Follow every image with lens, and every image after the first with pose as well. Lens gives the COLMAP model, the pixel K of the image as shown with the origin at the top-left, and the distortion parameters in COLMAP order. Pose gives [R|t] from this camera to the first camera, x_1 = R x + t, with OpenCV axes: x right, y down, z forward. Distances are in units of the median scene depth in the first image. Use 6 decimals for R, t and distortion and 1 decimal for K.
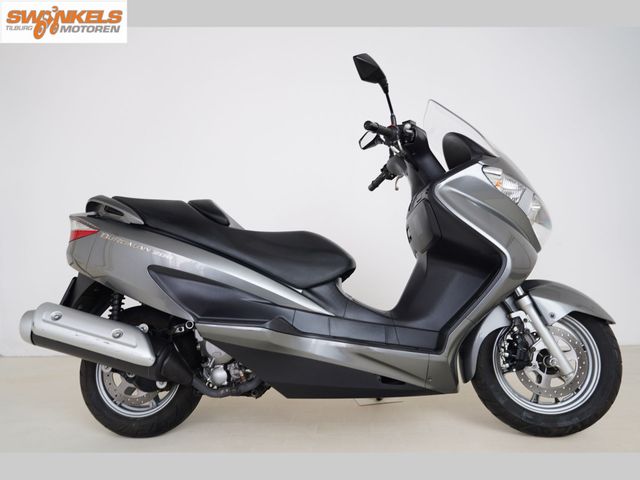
lens RADIAL K [[447.1, 0, 320.0], [0, 447.1, 240.0], [0, 0, 1]] dist [0.001826, 0.001155]
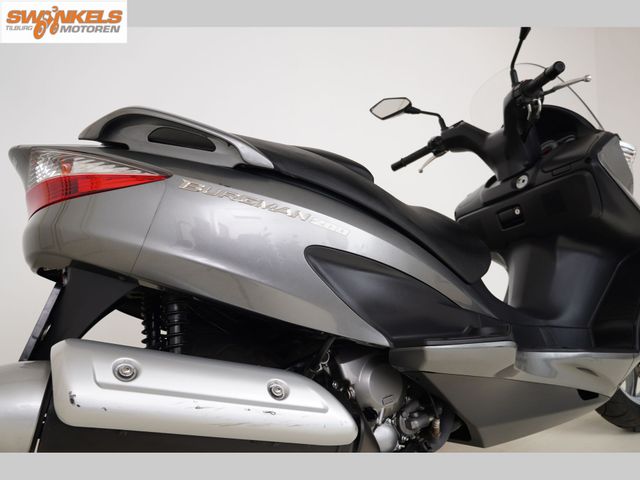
lens RADIAL K [[447.1, 0, 320.0], [0, 447.1, 240.0], [0, 0, 1]] dist [0.001826, 0.001155]
pose [[0.855531, 0.017910, 0.517442, -0.609646], [-0.001016, 0.999458, -0.032914, 0.064107], [-0.517751, 0.027633, 0.855085, 0.530572]]
